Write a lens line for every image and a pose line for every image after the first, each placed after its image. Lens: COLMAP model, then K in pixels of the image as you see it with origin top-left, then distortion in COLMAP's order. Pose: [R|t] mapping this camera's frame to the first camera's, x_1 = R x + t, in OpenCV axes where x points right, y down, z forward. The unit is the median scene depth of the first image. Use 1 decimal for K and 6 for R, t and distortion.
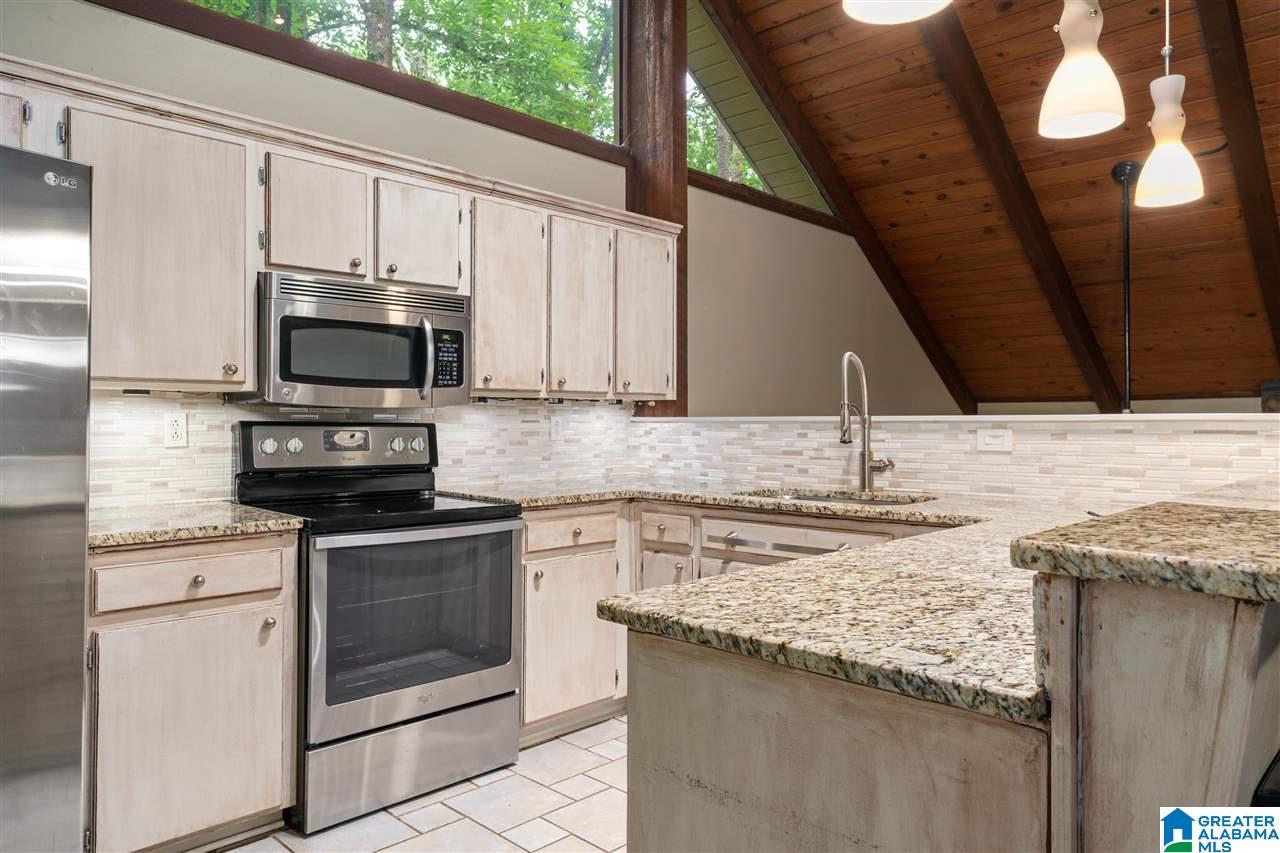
lens RADIAL K [[841.6, 0, 635.5], [0, 841.6, 423.2], [0, 0, 1]] dist [0.004880, 0.001361]
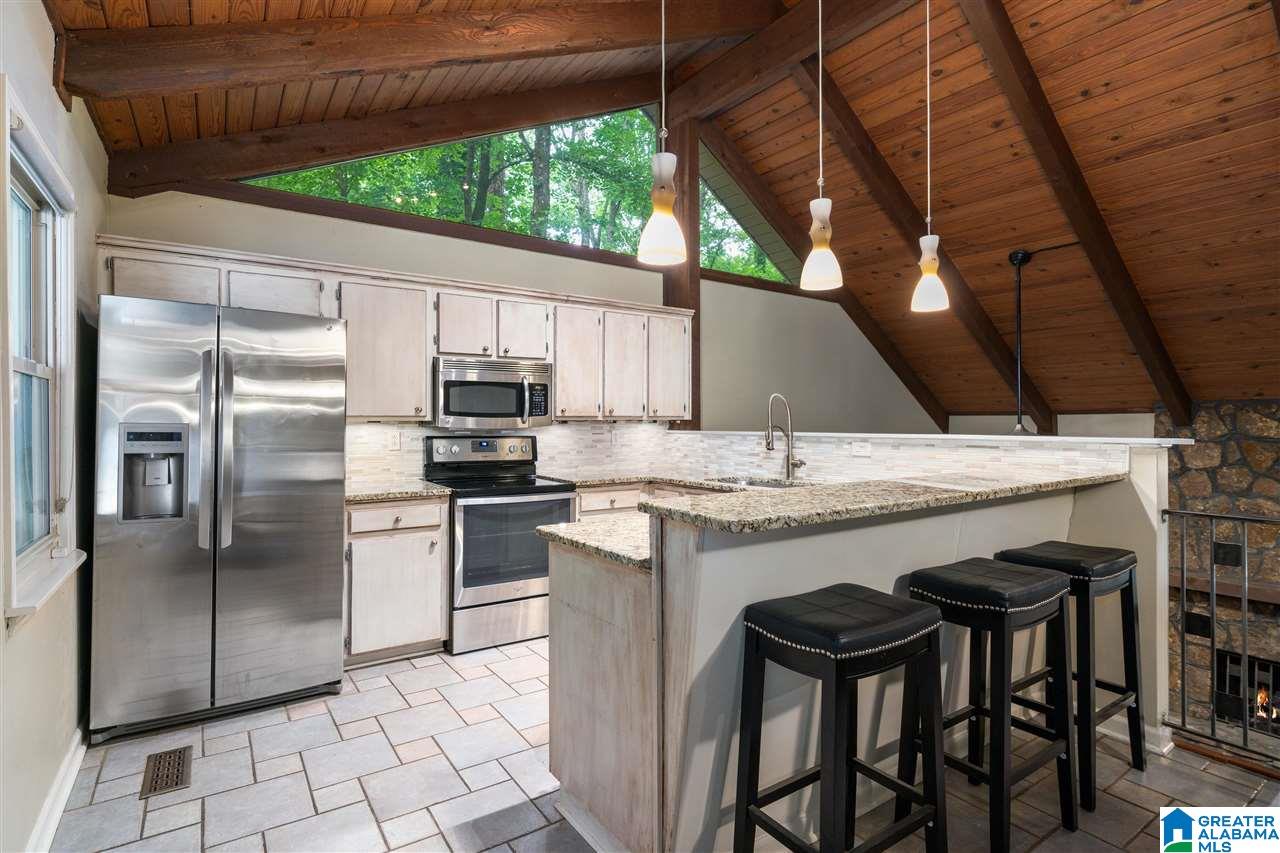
lens RADIAL K [[635.9, 0, 638.0], [0, 635.9, 424.7], [0, 0, 1]] dist [-0.005237, -0.000579]
pose [[0.983196, 0.000503, -0.182551, 0.220215], [0.000108, 0.999994, 0.003339, -0.029046], [0.182552, -0.003302, 0.983191, -0.261175]]
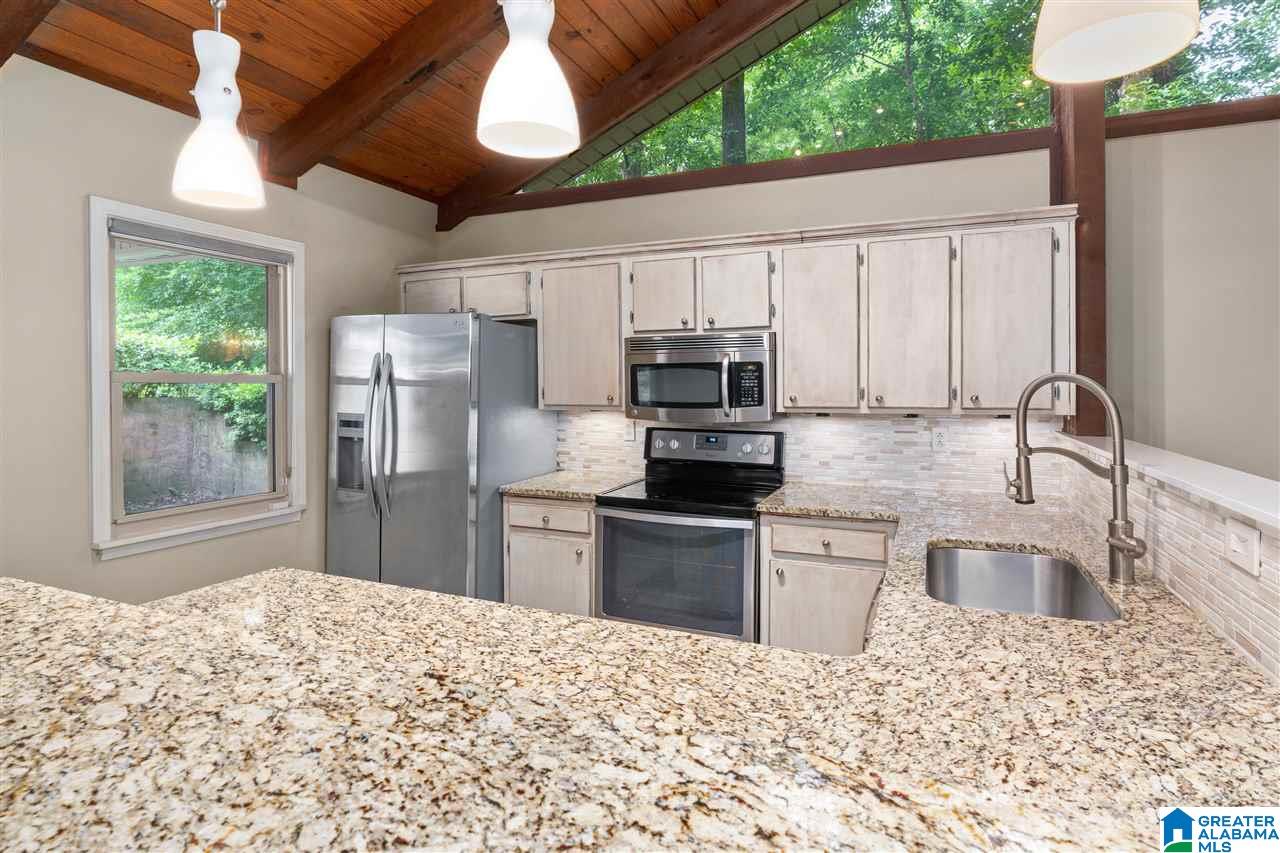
lens RADIAL K [[670.5, 0, 669.0], [0, 670.5, 387.0], [0, 0, 1]] dist [-0.000669, -0.000225]
pose [[0.378980, 0.004048, -0.925396, 0.665376], [0.000891, 0.999988, 0.004739, -0.077233], [0.925404, -0.002620, 0.378972, 0.497404]]
